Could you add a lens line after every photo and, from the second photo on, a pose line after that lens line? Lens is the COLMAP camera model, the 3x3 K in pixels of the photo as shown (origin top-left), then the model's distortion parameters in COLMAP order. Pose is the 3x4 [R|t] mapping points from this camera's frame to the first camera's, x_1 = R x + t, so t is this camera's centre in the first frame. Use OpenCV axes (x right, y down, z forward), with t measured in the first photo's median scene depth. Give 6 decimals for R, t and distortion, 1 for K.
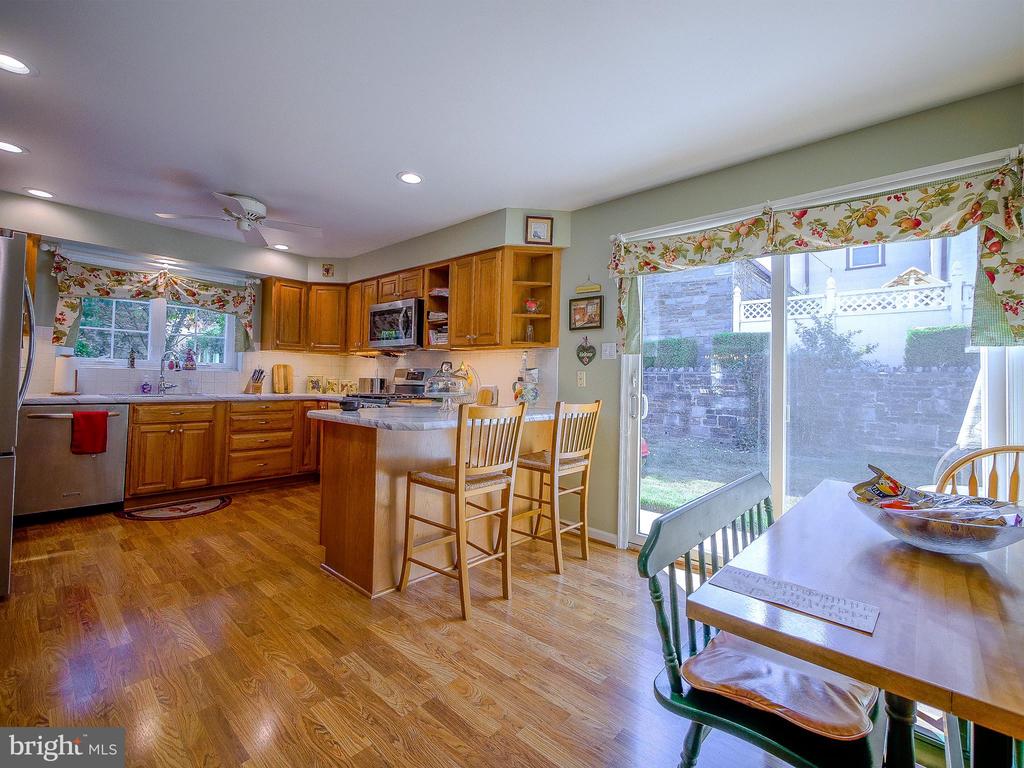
lens RADIAL K [[455.0, 0, 516.9], [0, 455.0, 370.6], [0, 0, 1]] dist [0.001855, -0.000156]
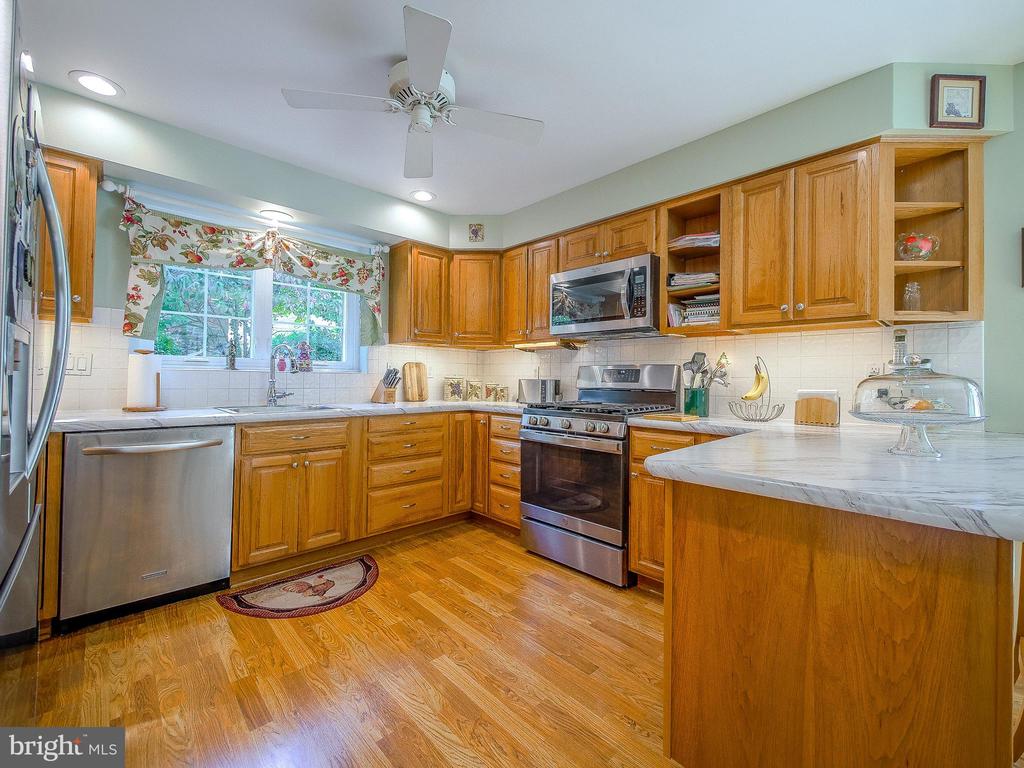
lens RADIAL K [[432.1, 0, 516.5], [0, 432.1, 372.4], [0, 0, 1]] dist [-0.002555, 0.000012]
pose [[0.996813, -0.012876, -0.078723, -0.366529], [0.013415, 0.999890, 0.006311, 0.000581], [0.078634, -0.007347, 0.996877, 0.383434]]
